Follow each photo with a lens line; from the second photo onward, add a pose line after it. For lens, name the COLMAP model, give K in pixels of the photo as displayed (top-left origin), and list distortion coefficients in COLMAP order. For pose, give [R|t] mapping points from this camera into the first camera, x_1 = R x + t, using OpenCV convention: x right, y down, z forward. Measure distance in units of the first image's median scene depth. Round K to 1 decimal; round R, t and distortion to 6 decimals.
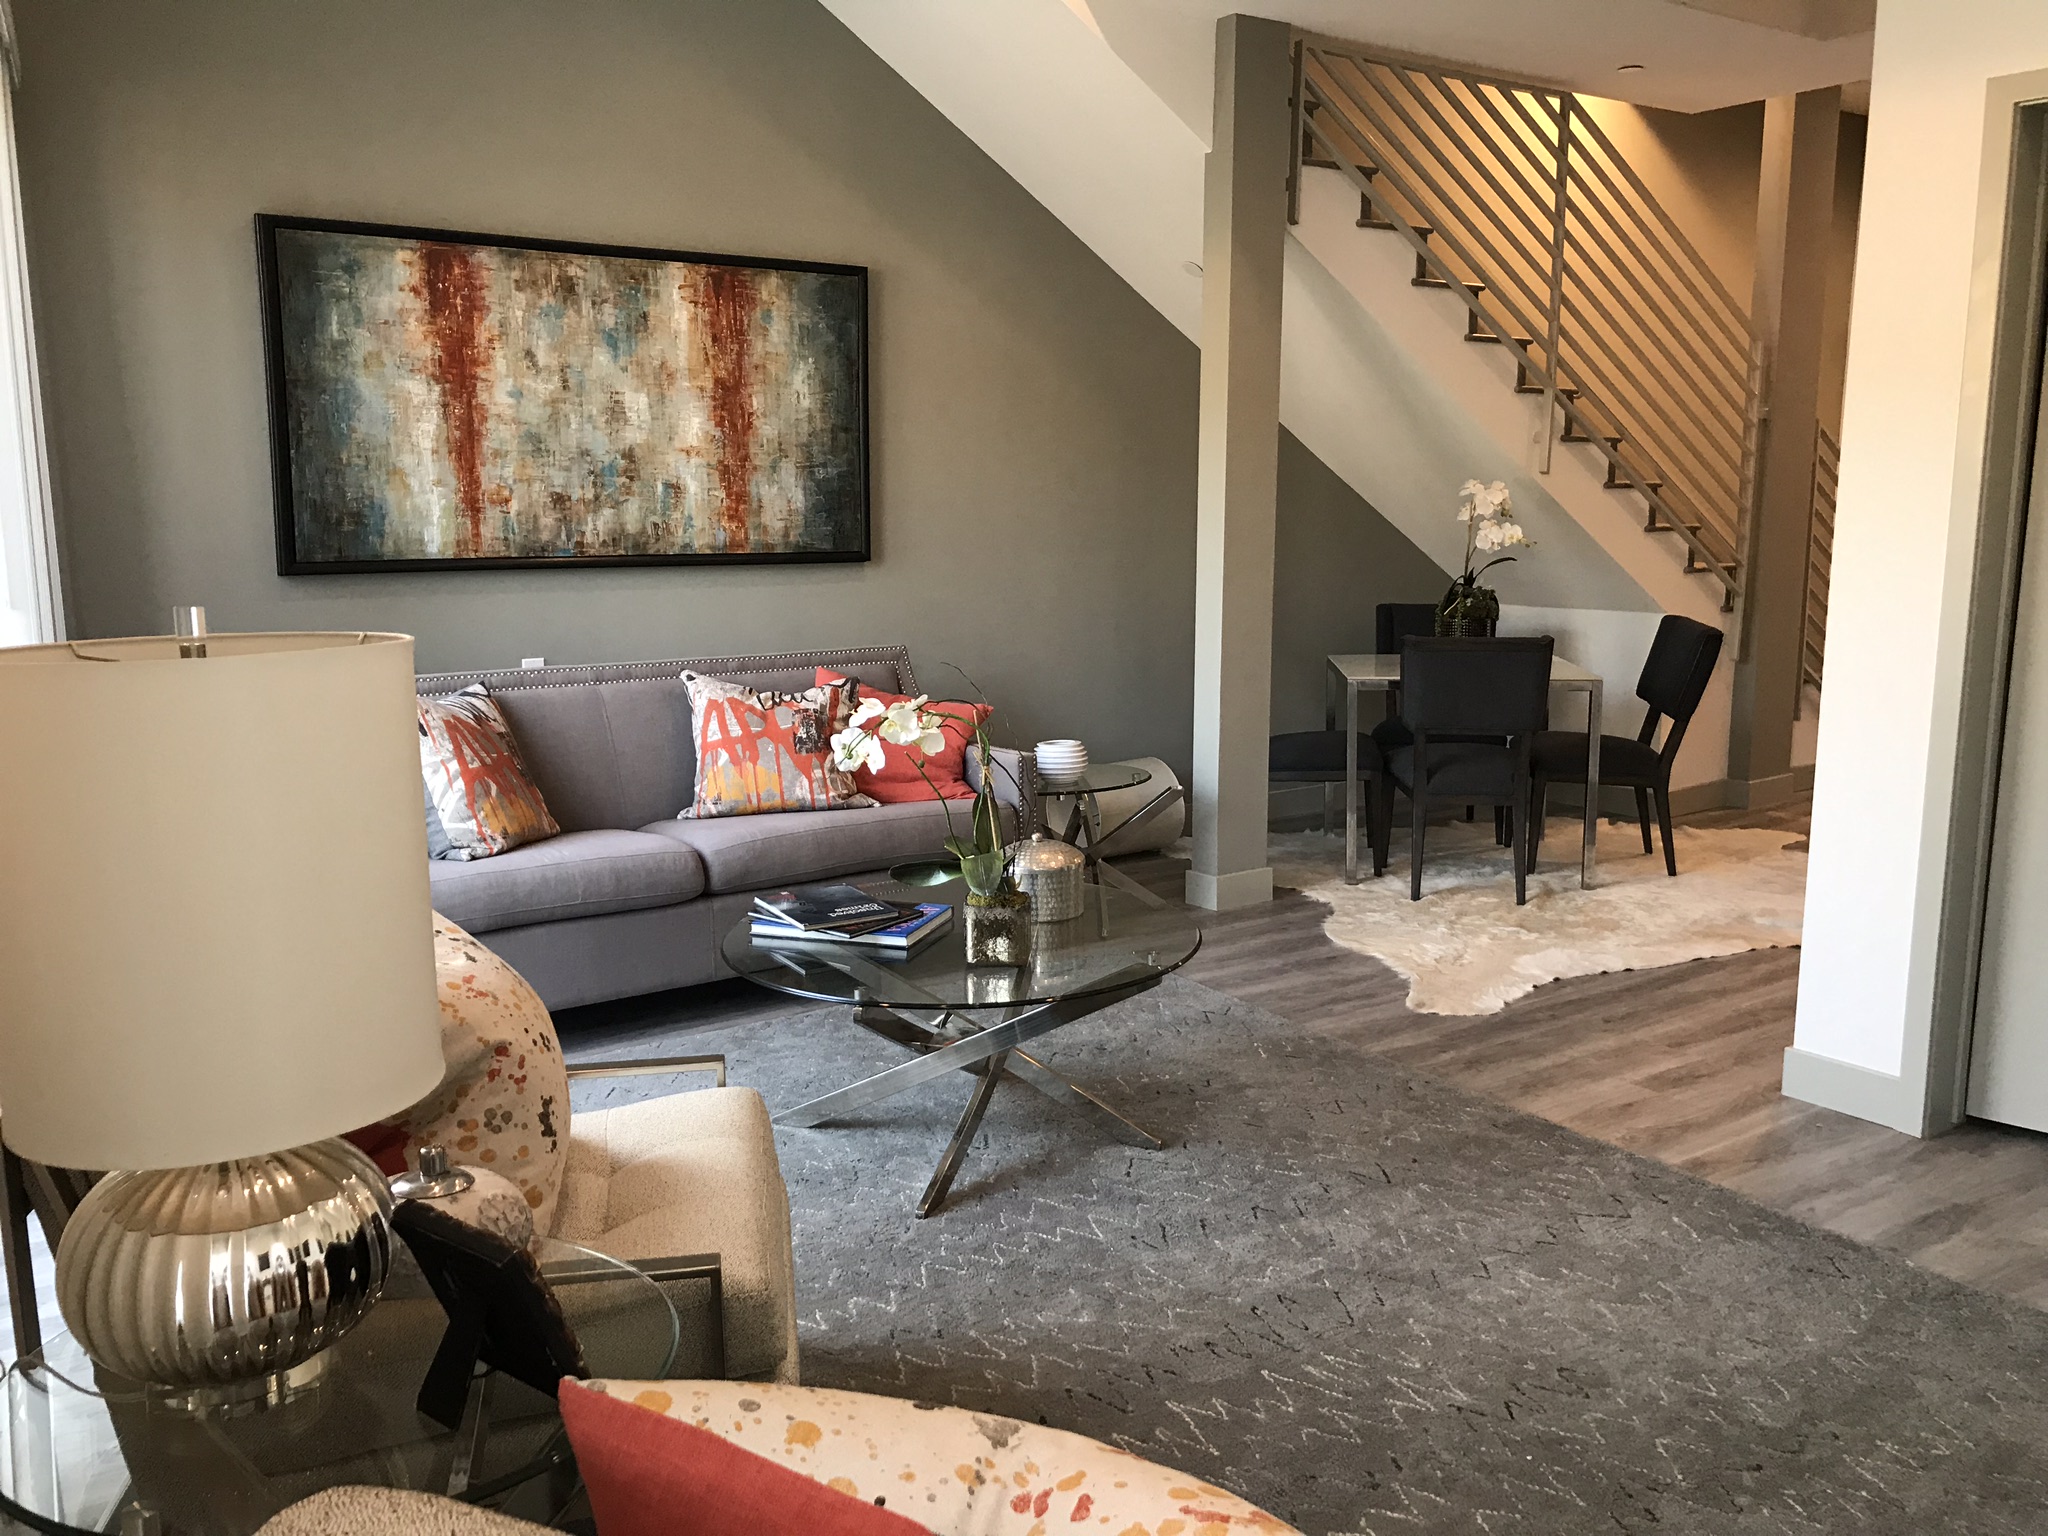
lens RADIAL K [[1696.4, 0, 1007.7], [0, 1696.4, 760.0], [0, 0, 1]] dist [0.069789, -0.069789]
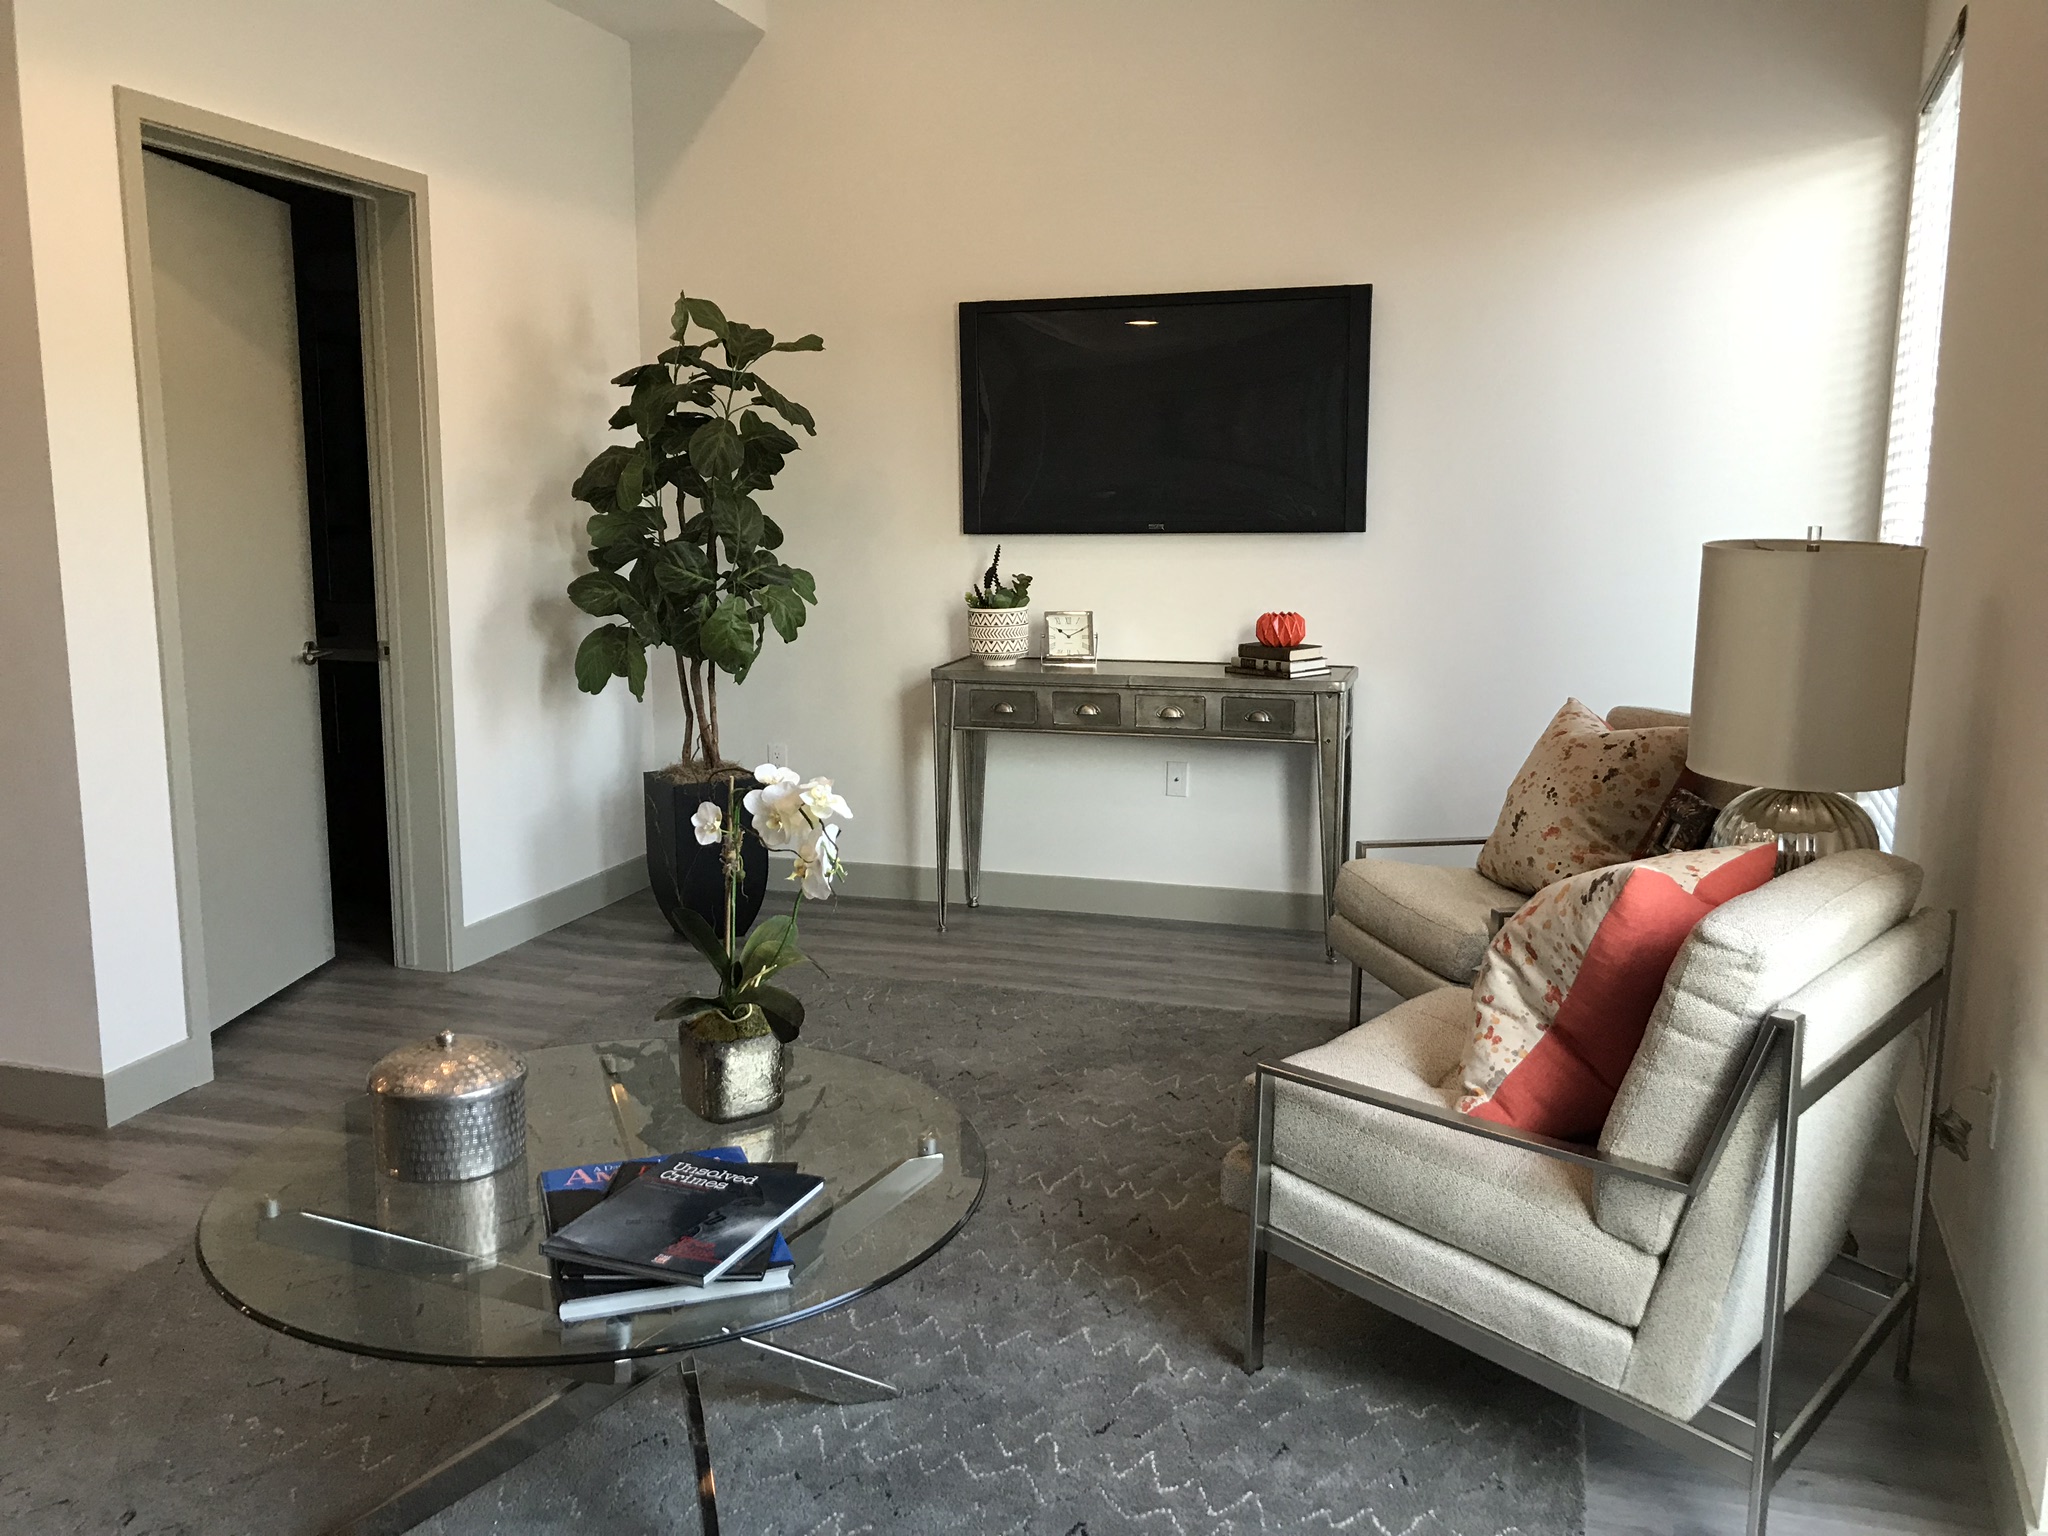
lens RADIAL K [[1696.4, 0, 1007.7], [0, 1696.4, 760.0], [0, 0, 1]] dist [0.069789, -0.069789]
pose [[-0.619806, -0.125812, 0.774604, -0.495859], [0.127037, 0.957960, 0.257243, -0.156762], [-0.774404, 0.257845, -0.577767, 1.017170]]
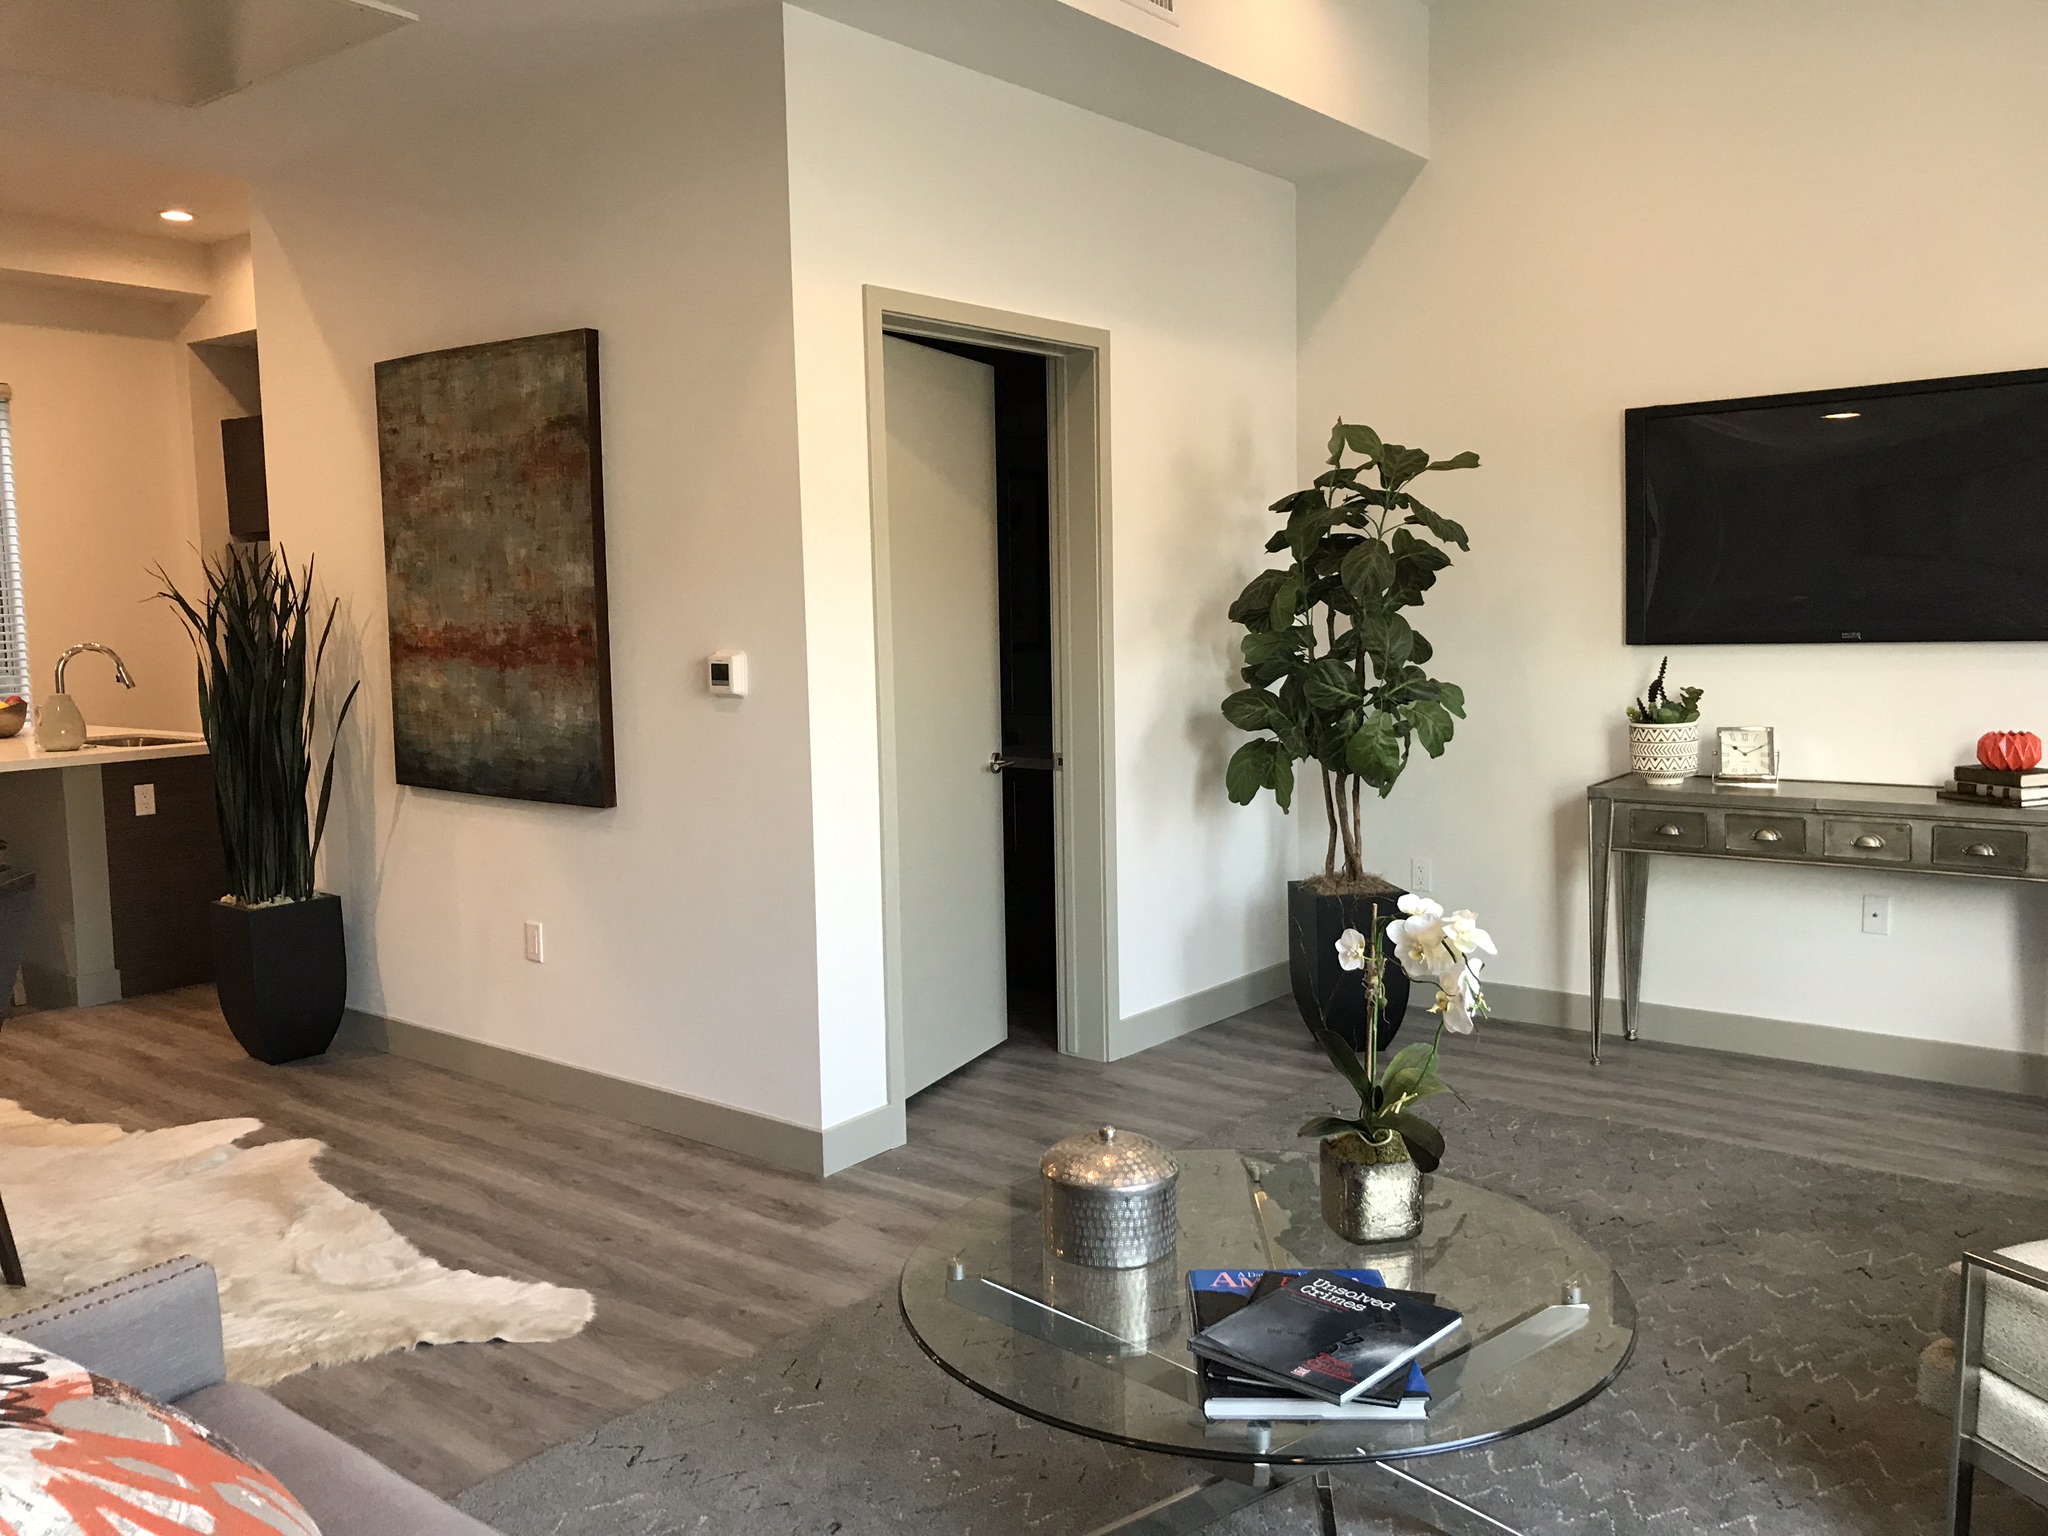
lens RADIAL K [[1696.4, 0, 1007.7], [0, 1696.4, 760.0], [0, 0, 1]] dist [0.069789, -0.069789]
pose [[-0.290736, -0.087978, 0.952750, -0.519828], [0.178233, 0.973355, 0.144269, -0.174423], [-0.940056, 0.211755, -0.267309, 1.028641]]
